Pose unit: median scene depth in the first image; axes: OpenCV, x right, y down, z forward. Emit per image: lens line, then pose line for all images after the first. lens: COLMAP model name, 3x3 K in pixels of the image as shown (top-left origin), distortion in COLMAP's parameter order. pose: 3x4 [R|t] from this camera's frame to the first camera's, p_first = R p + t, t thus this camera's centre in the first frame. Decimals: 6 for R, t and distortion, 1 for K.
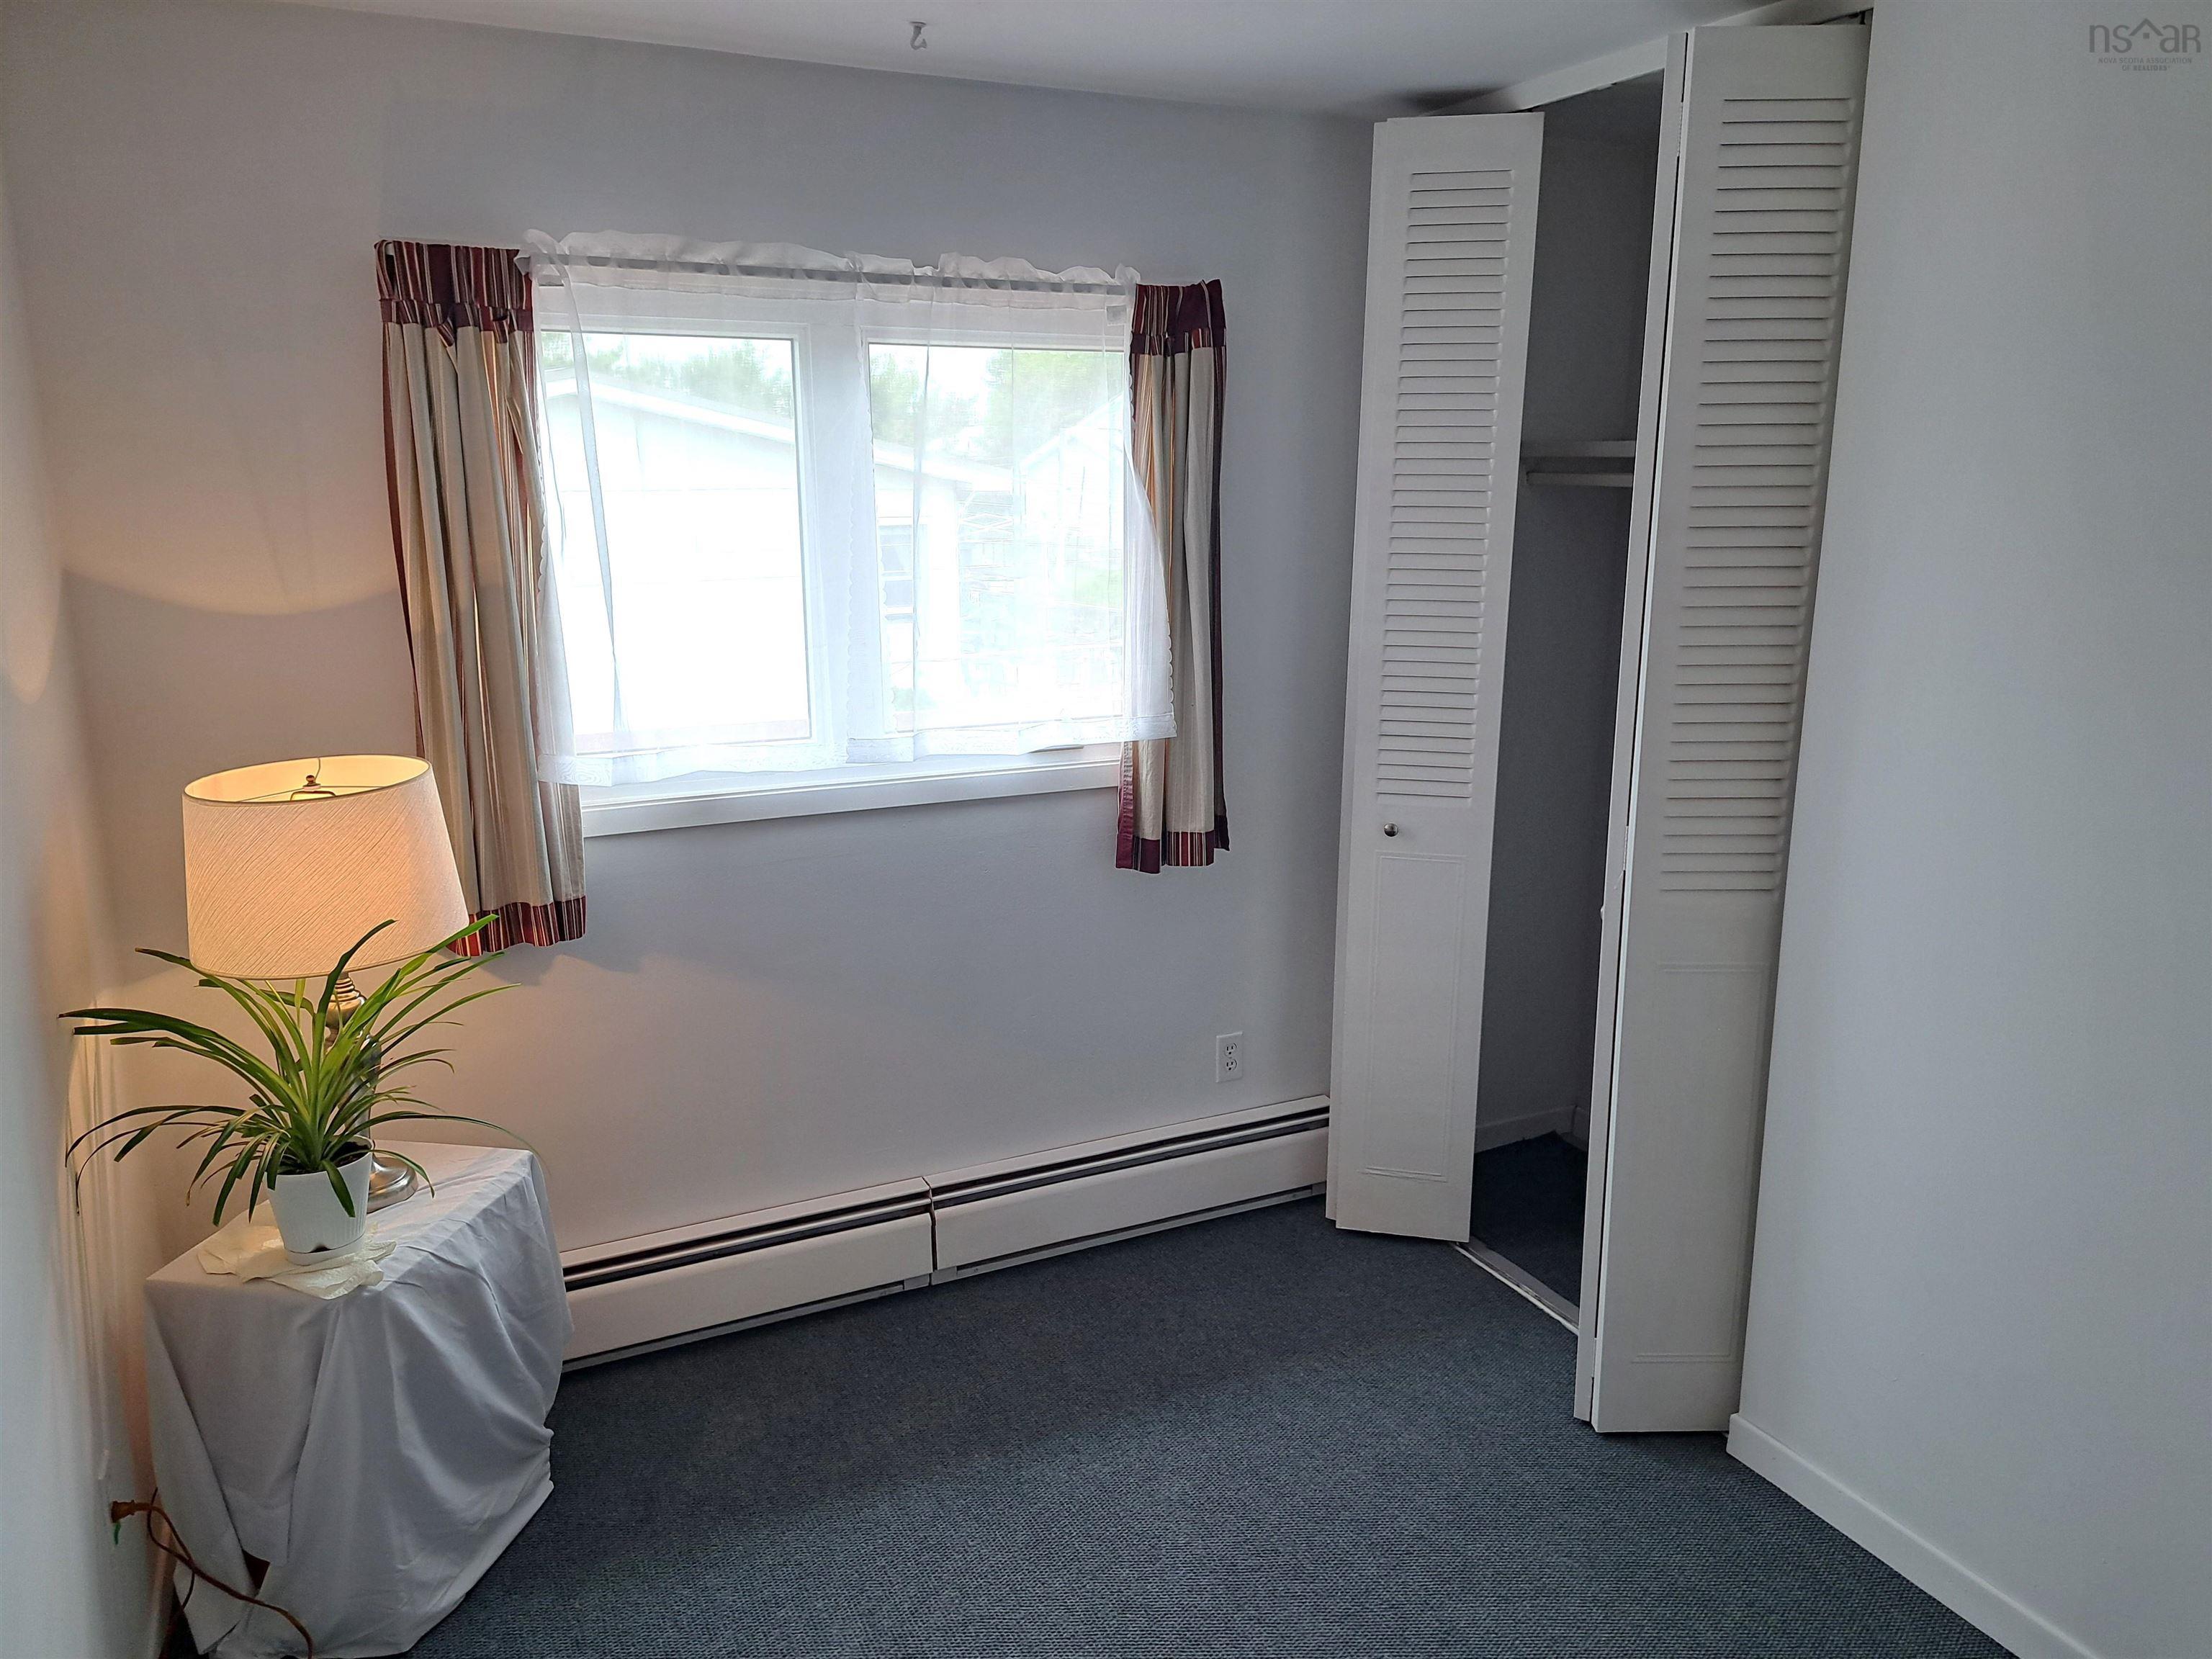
lens RADIAL K [[1575.7, 0, 1106.0], [0, 1575.7, 829.5], [0, 0, 1]] dist [0.085513, -0.073717]
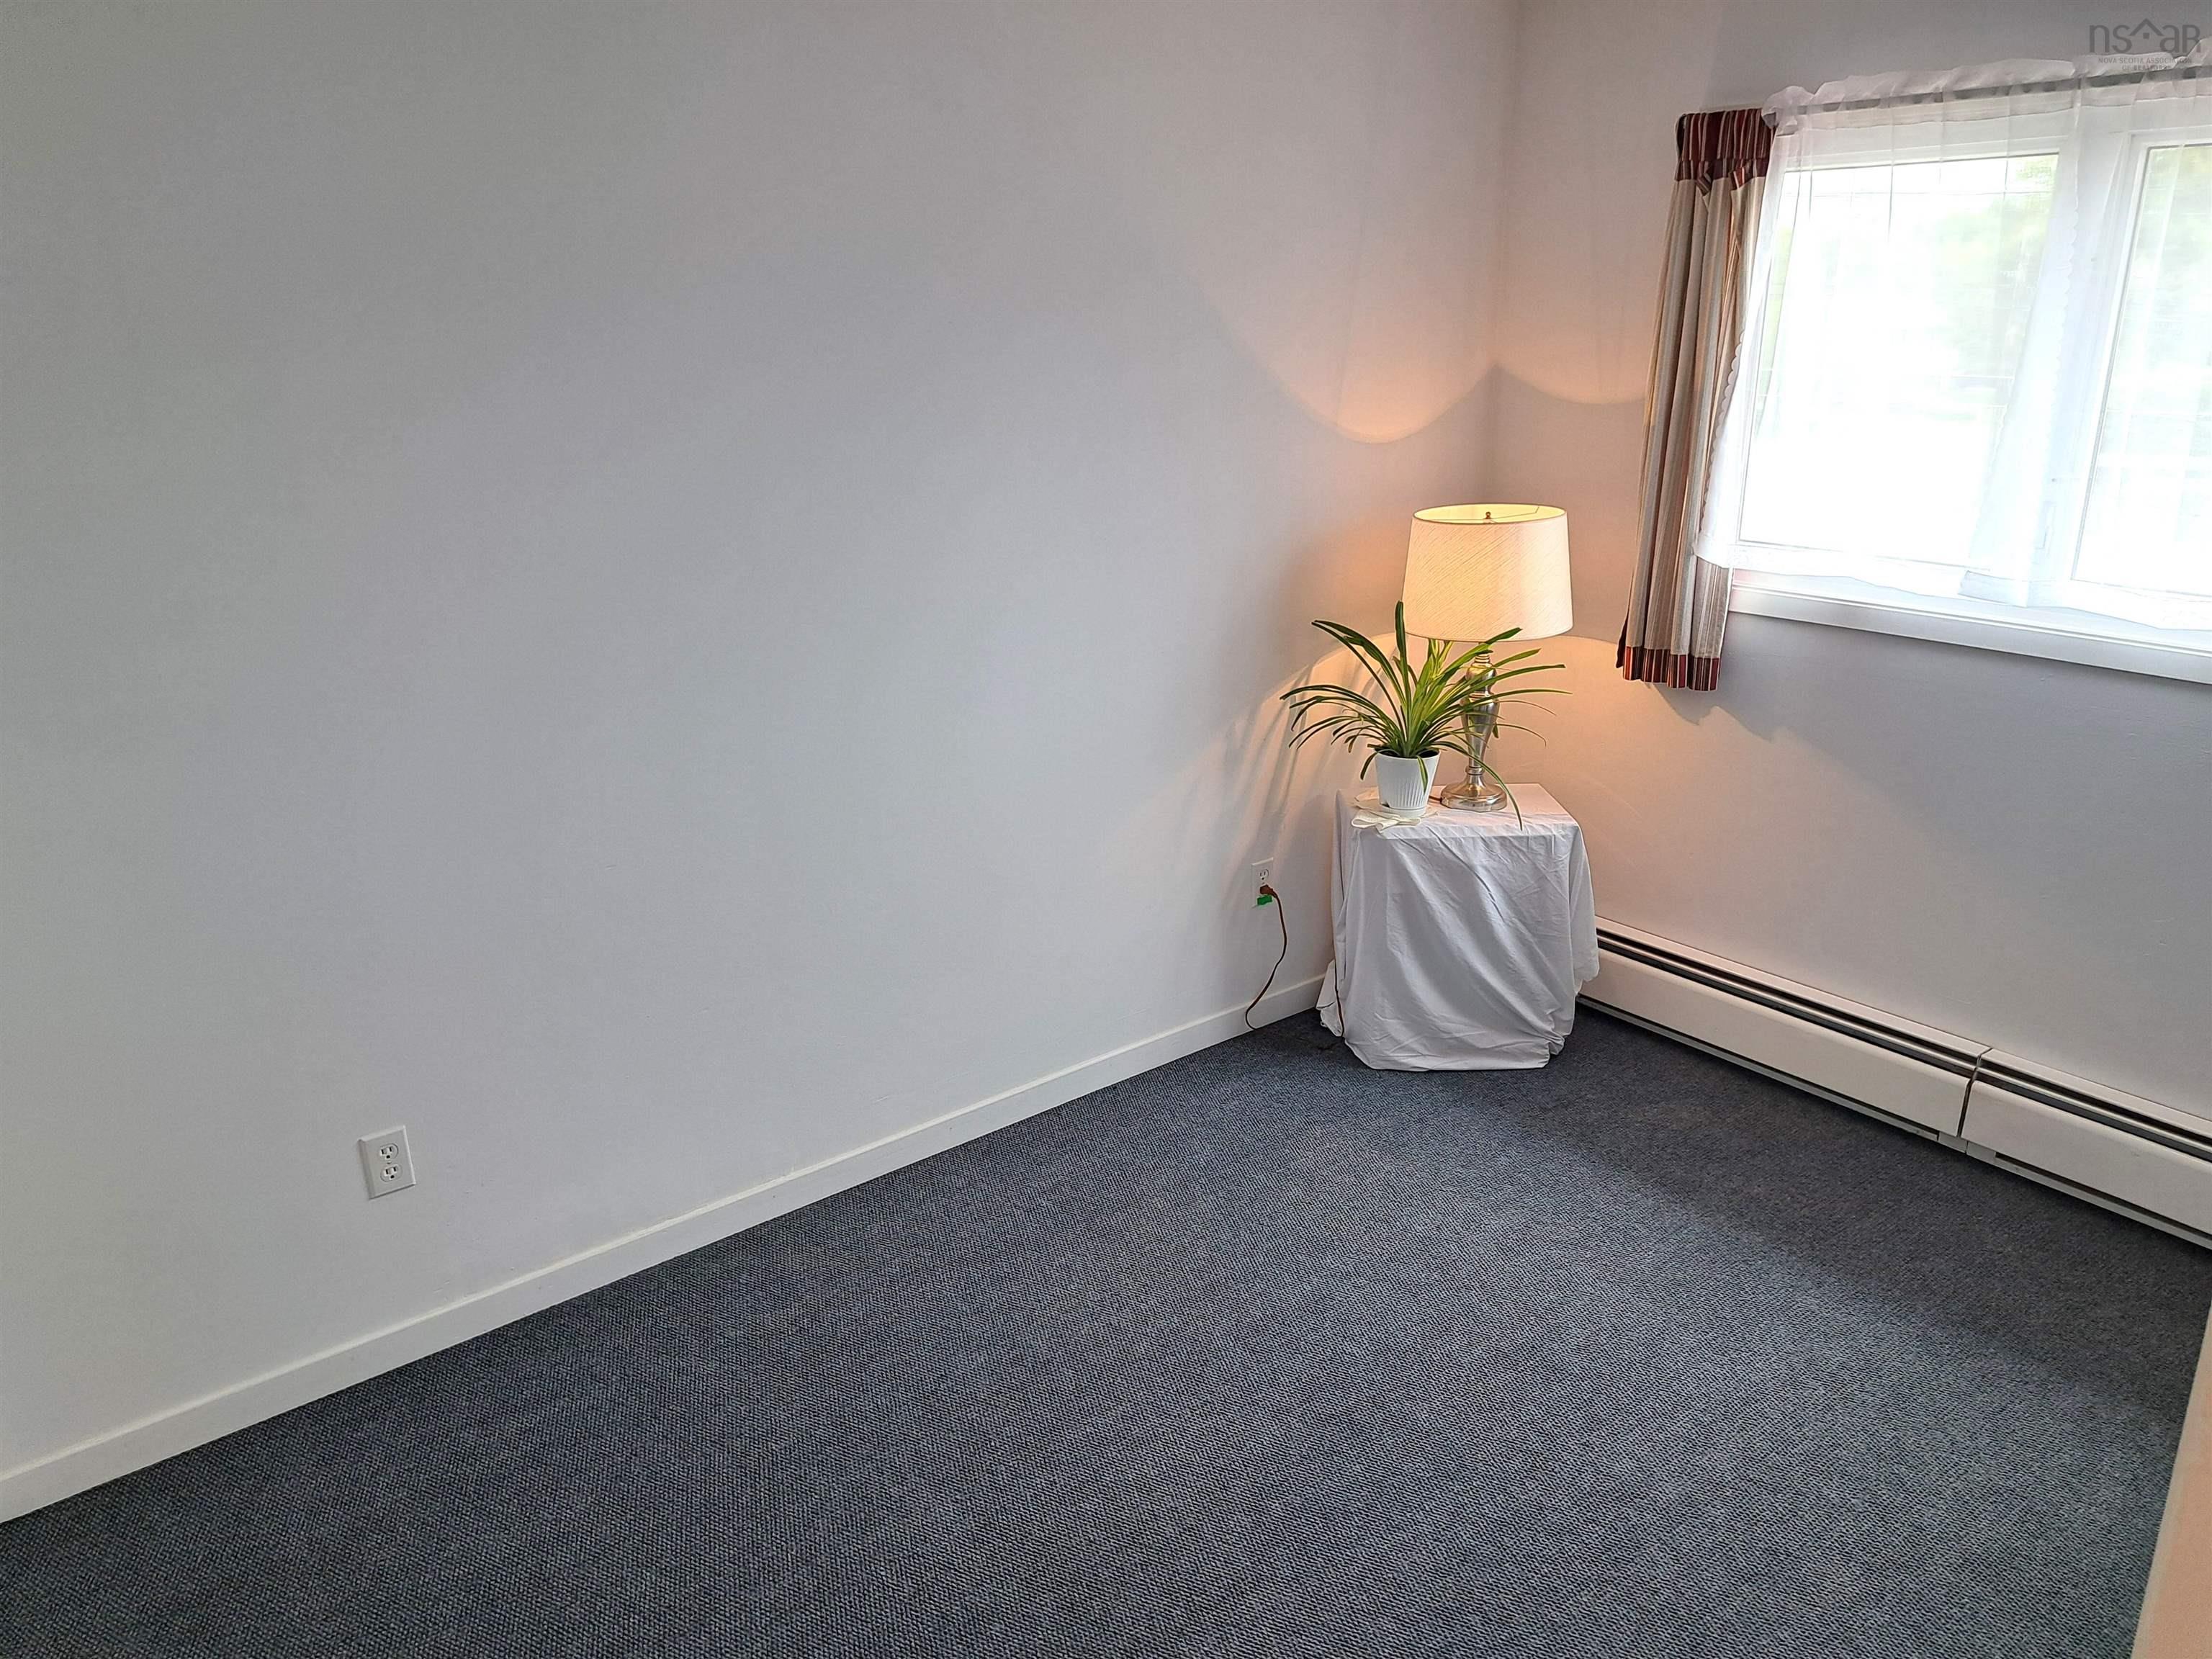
lens RADIAL K [[1575.7, 0, 1106.0], [0, 1575.7, 829.5], [0, 0, 1]] dist [0.085513, -0.073717]
pose [[0.222051, 0.315816, -0.922471, 0.777954], [-0.206790, 0.939822, 0.271979, -0.074309], [0.952854, 0.130364, 0.273996, 0.253061]]
